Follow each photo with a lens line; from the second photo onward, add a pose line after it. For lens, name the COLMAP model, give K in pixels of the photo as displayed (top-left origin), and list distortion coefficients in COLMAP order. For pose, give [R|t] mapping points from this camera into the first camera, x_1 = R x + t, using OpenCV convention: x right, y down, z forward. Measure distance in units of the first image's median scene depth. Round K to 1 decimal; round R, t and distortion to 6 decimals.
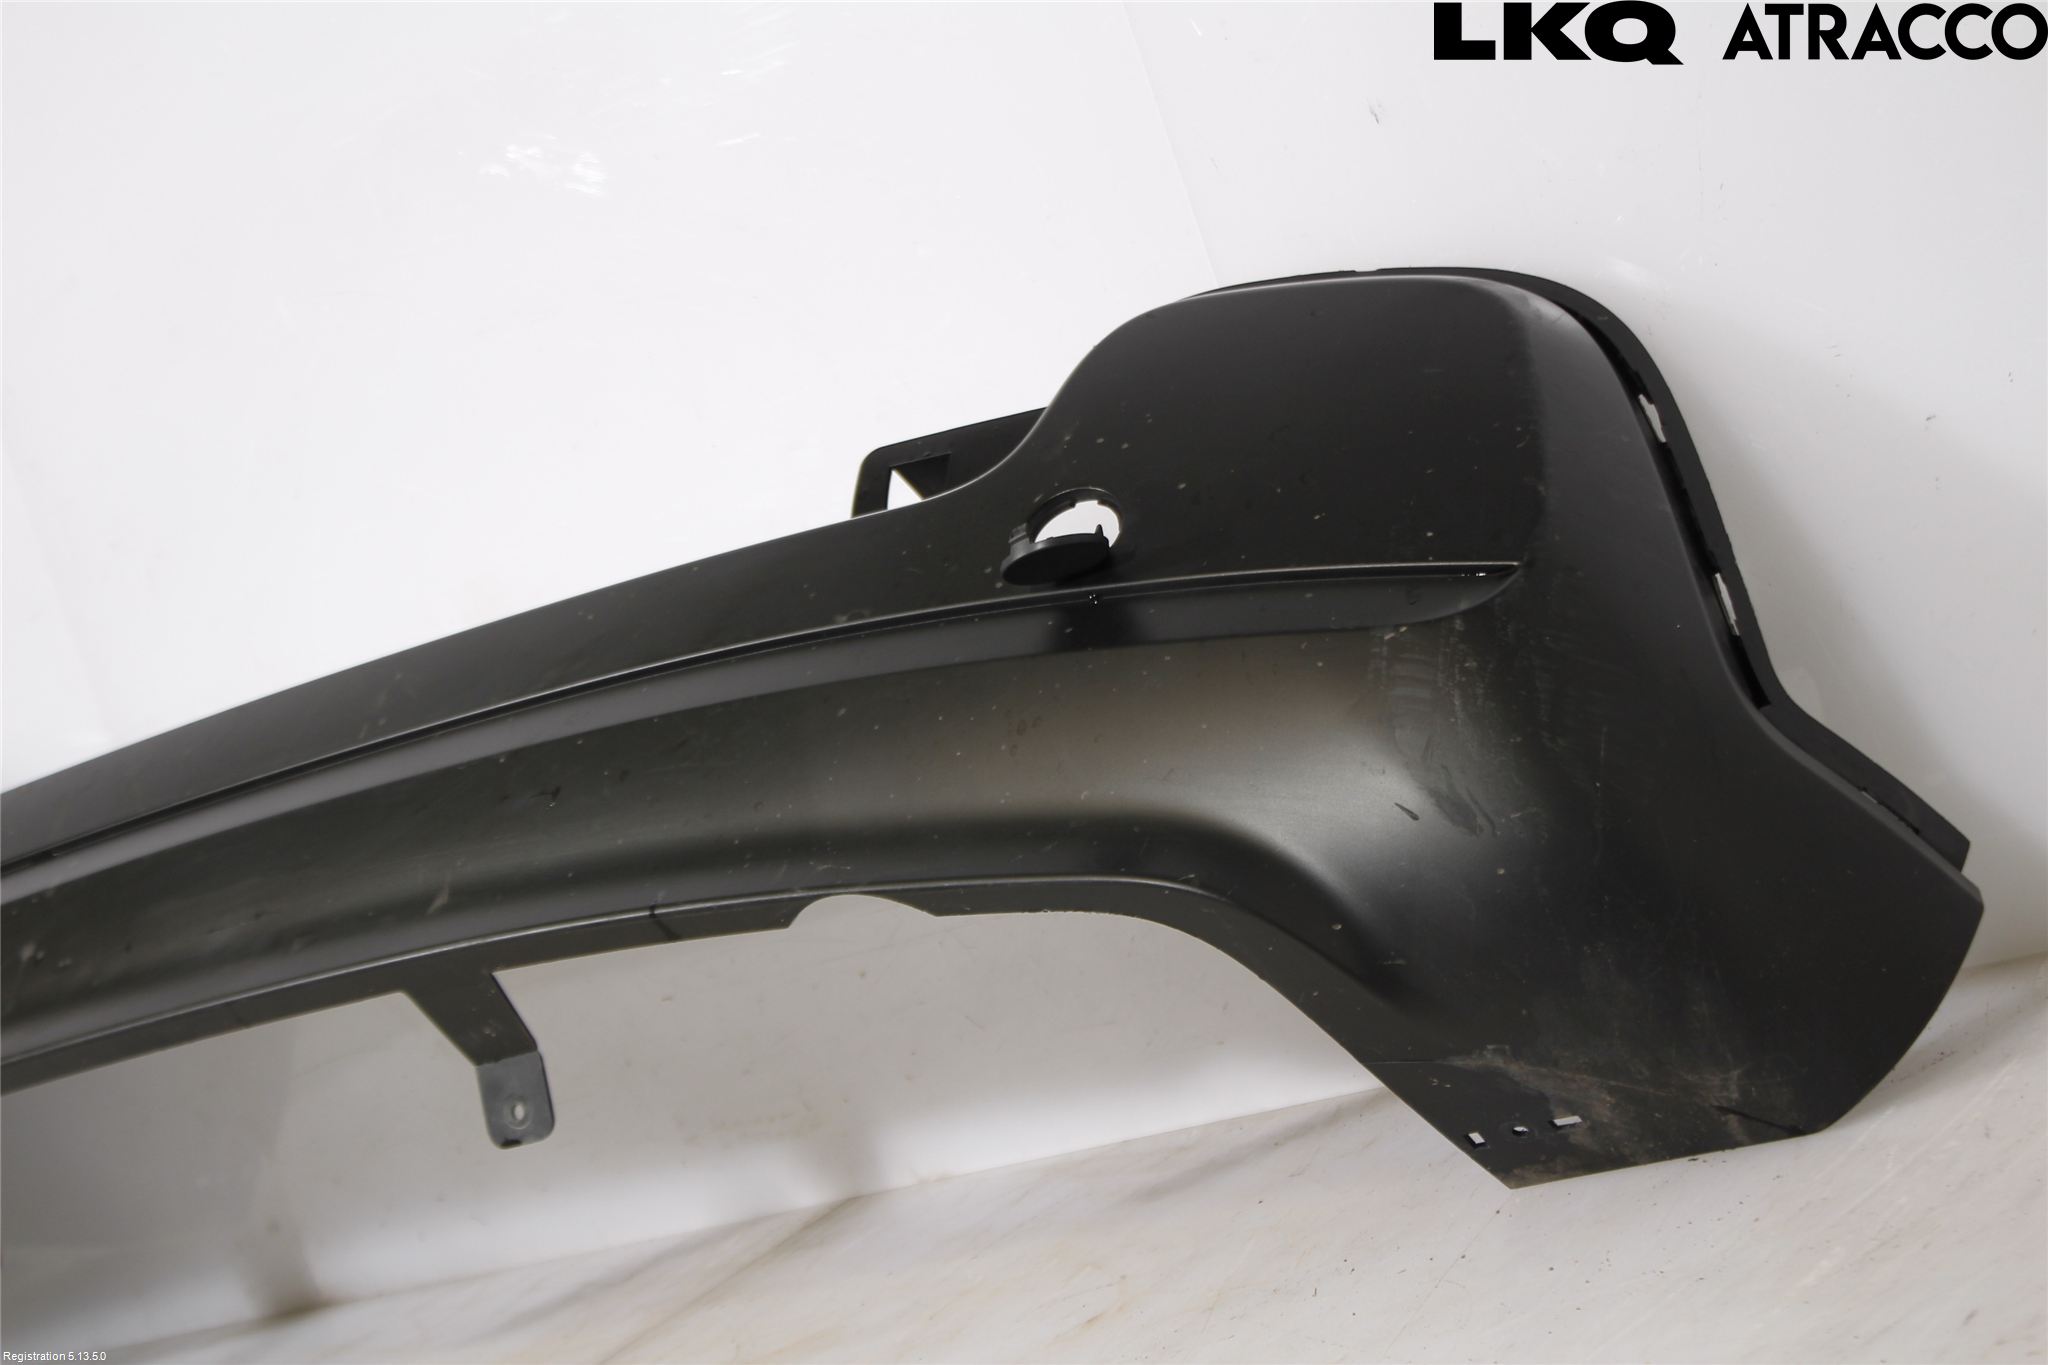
lens RADIAL K [[4236.4, 0, 1024.4], [0, 4236.4, 683.4], [0, 0, 1]] dist [-0.041873, 0.000000]
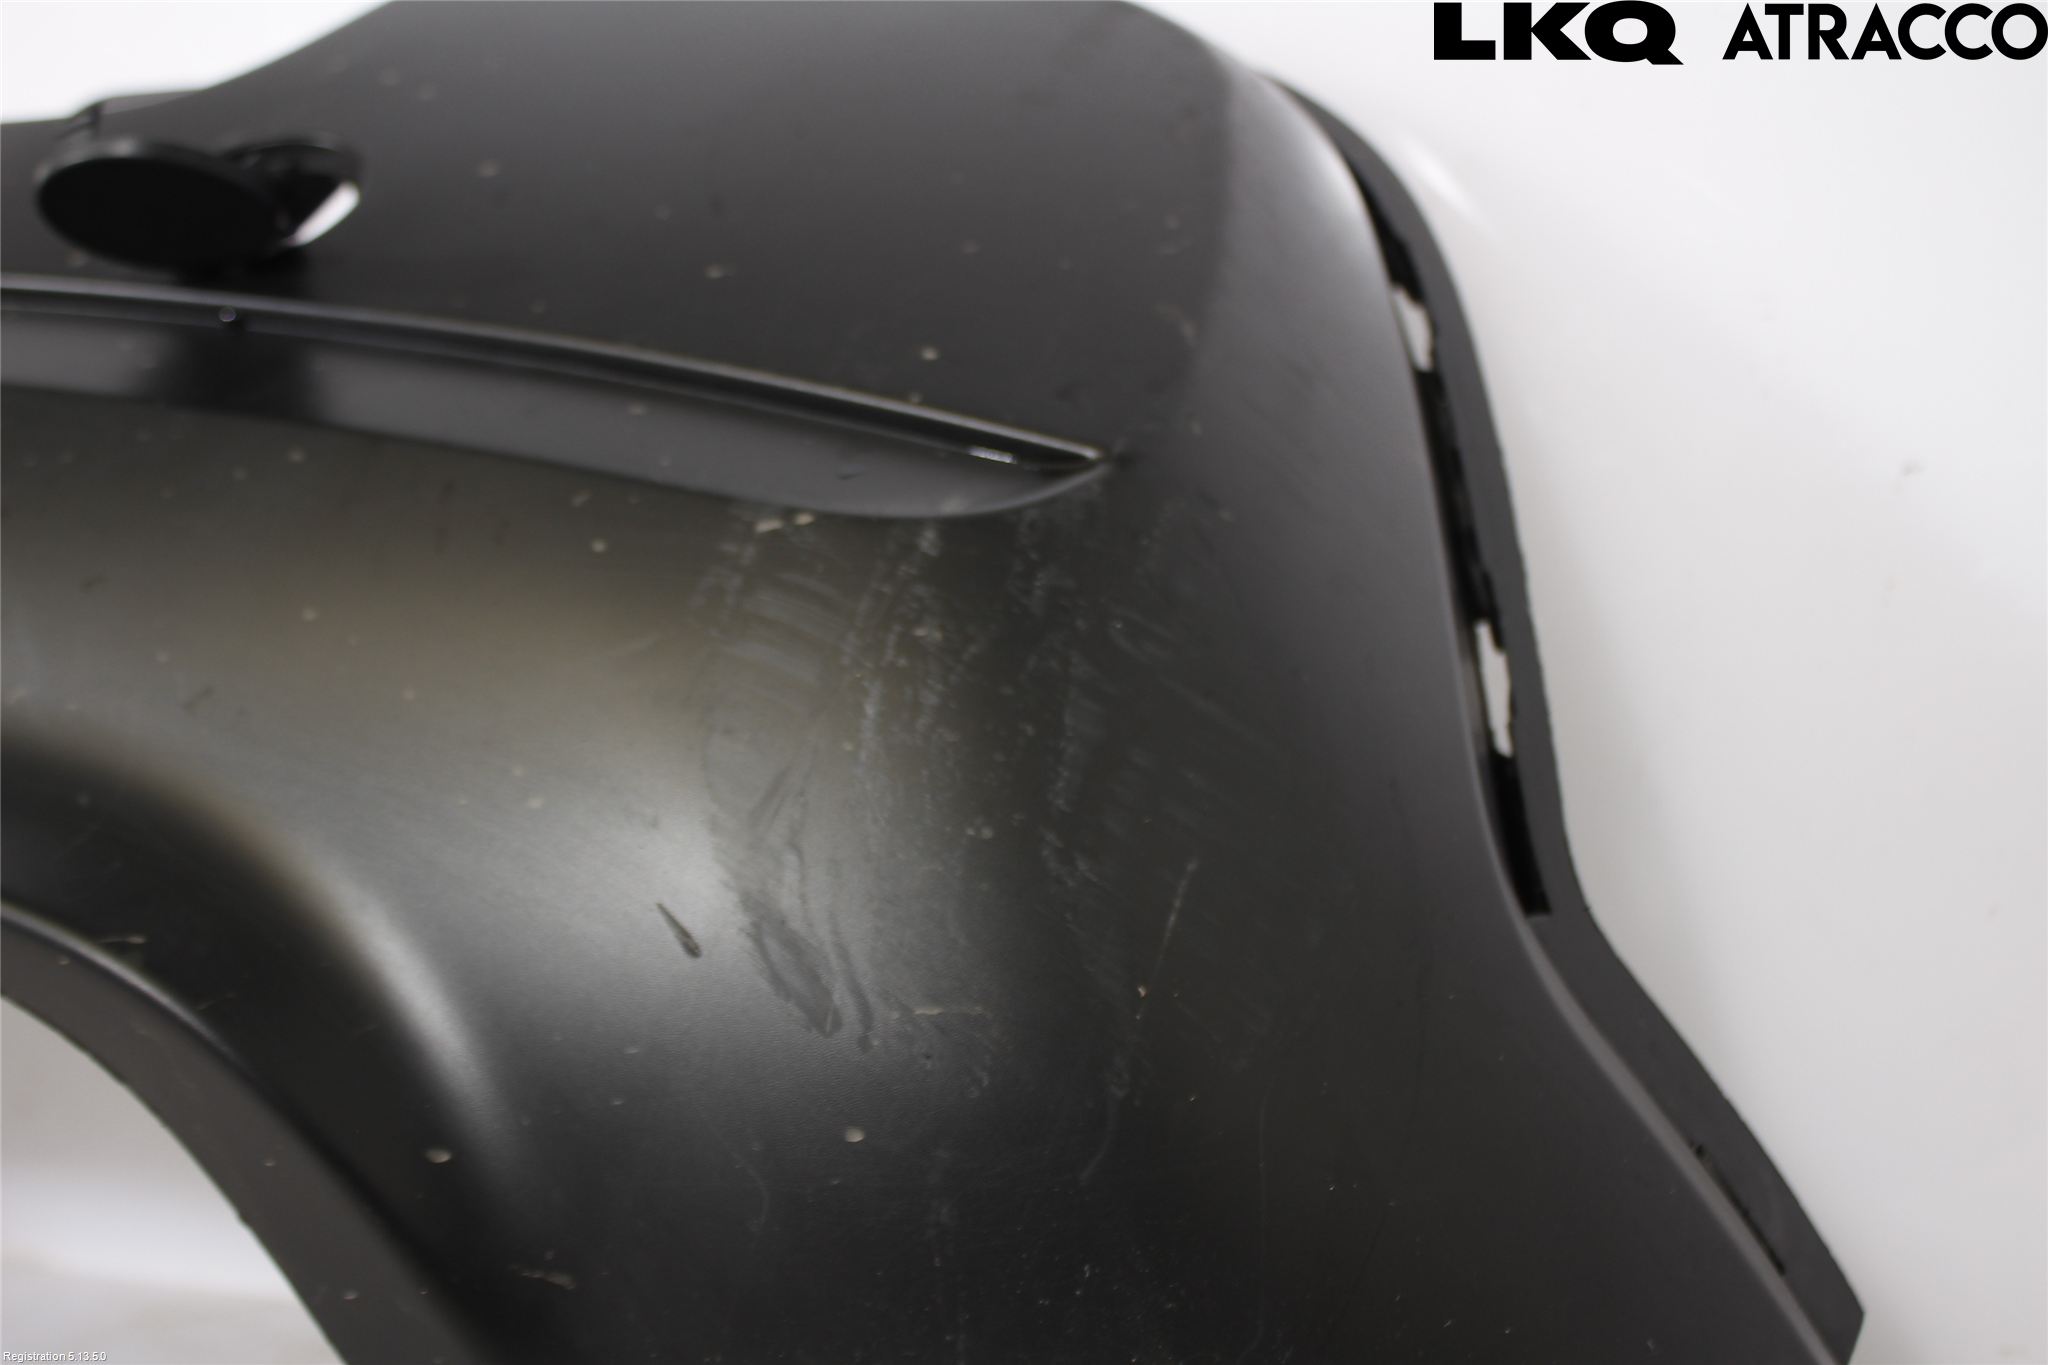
lens RADIAL K [[2673.2, 0, 1023.8], [0, 2673.2, 681.8], [0, 0, 1]] dist [-0.091442, 0.000000]
pose [[0.958170, 0.273324, 0.084882, 0.093187], [-0.269461, 0.961481, -0.054273, 0.012034], [-0.096446, 0.029130, 0.994912, 0.733261]]
